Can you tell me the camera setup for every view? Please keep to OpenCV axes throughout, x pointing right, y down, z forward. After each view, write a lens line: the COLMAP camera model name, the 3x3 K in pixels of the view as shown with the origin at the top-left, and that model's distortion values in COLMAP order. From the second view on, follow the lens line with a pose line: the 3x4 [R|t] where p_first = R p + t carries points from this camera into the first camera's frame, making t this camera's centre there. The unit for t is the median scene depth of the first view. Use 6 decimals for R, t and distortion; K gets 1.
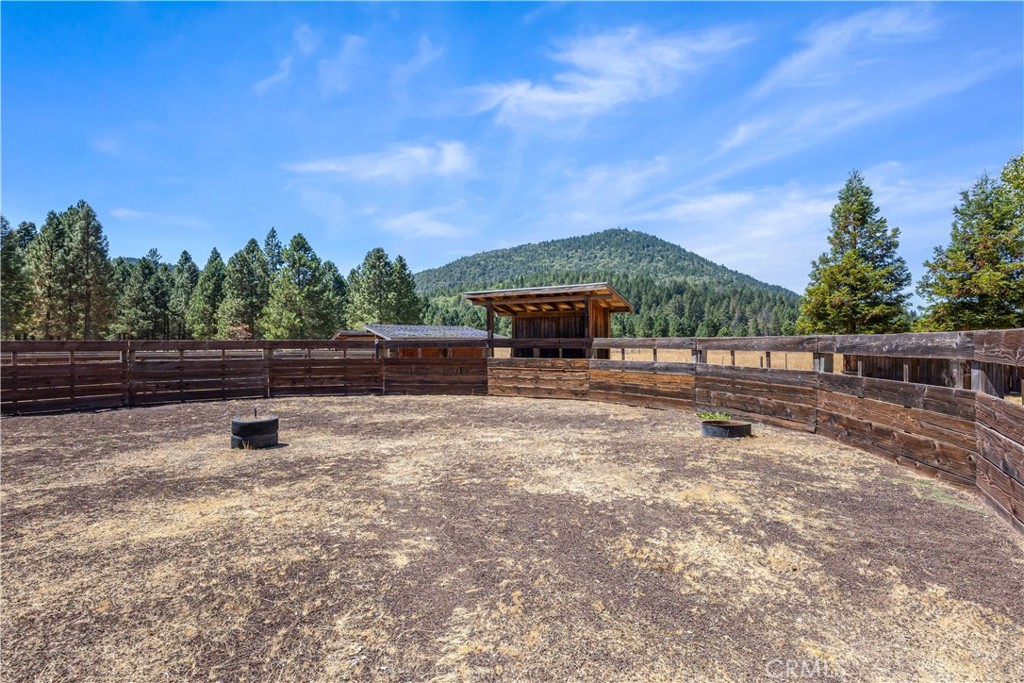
lens RADIAL K [[516.4, 0, 520.4], [0, 516.4, 342.7], [0, 0, 1]] dist [0.001431, -0.000517]
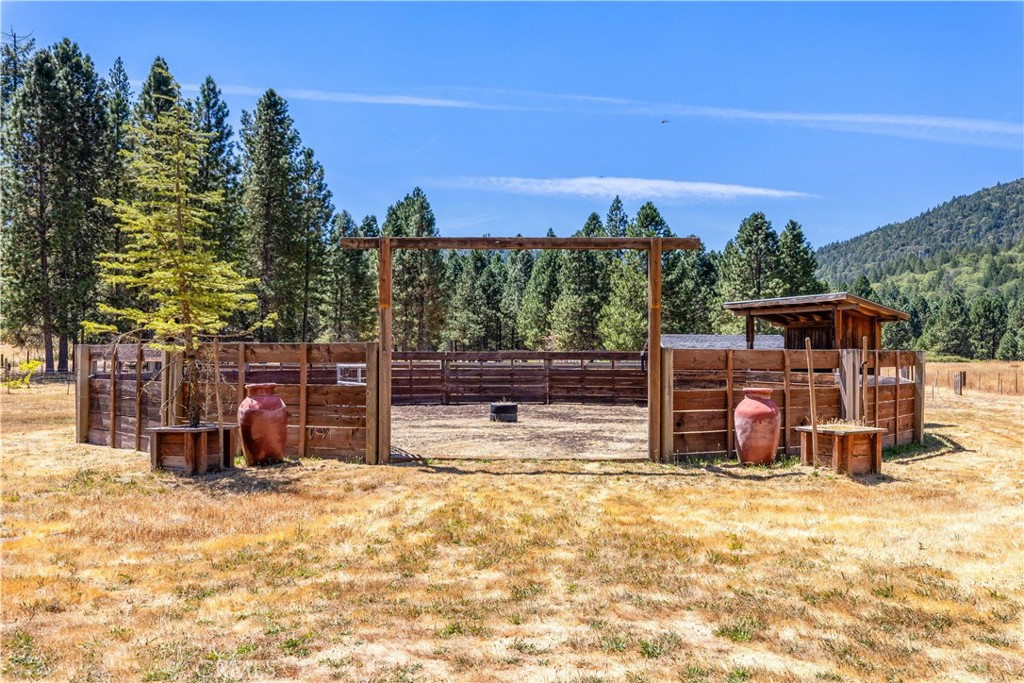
lens RADIAL K [[856.8, 0, 533.2], [0, 856.8, 358.3], [0, 0, 1]] dist [0.005820, 0.000034]
pose [[0.843095, 0.008102, -0.537703, 0.074489], [-0.005491, 0.999964, 0.006459, -0.000426], [0.537736, -0.002493, 0.843109, -0.088179]]
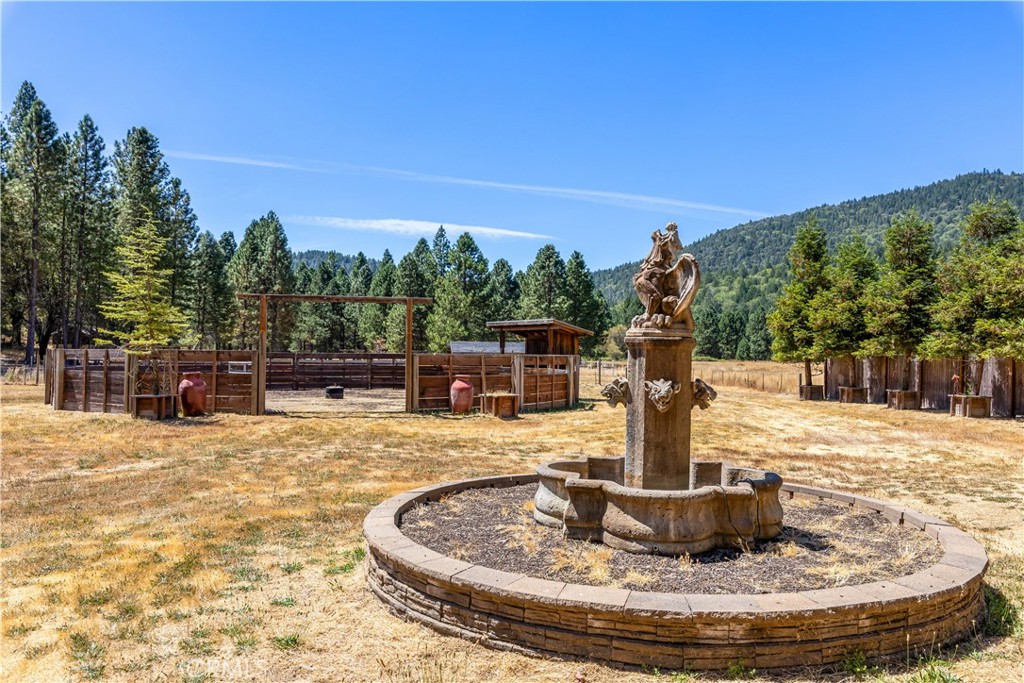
lens RADIAL K [[737.7, 0, 531.6], [0, 737.7, 352.1], [0, 0, 1]] dist [-0.002267, 0.008471]
pose [[0.935950, 0.011939, -0.351930, 0.124335], [-0.013221, 0.999912, -0.001240, -0.001946], [0.351884, 0.005813, 0.936026, -0.151695]]
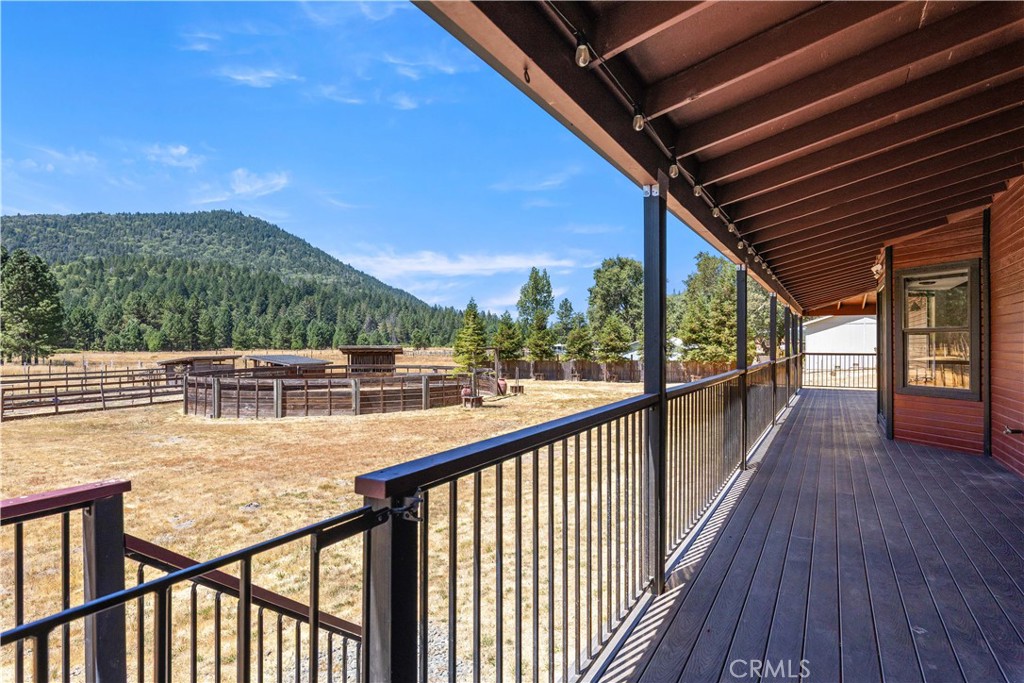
lens RADIAL K [[541.0, 0, 518.1], [0, 541.0, 344.9], [0, 0, 1]] dist [0.003859, 0.000069]
pose [[0.780415, 0.001756, 0.625260, -0.178951], [-0.002513, 0.999997, 0.000327, -0.018084], [-0.625257, -0.001827, 0.780417, -0.266688]]
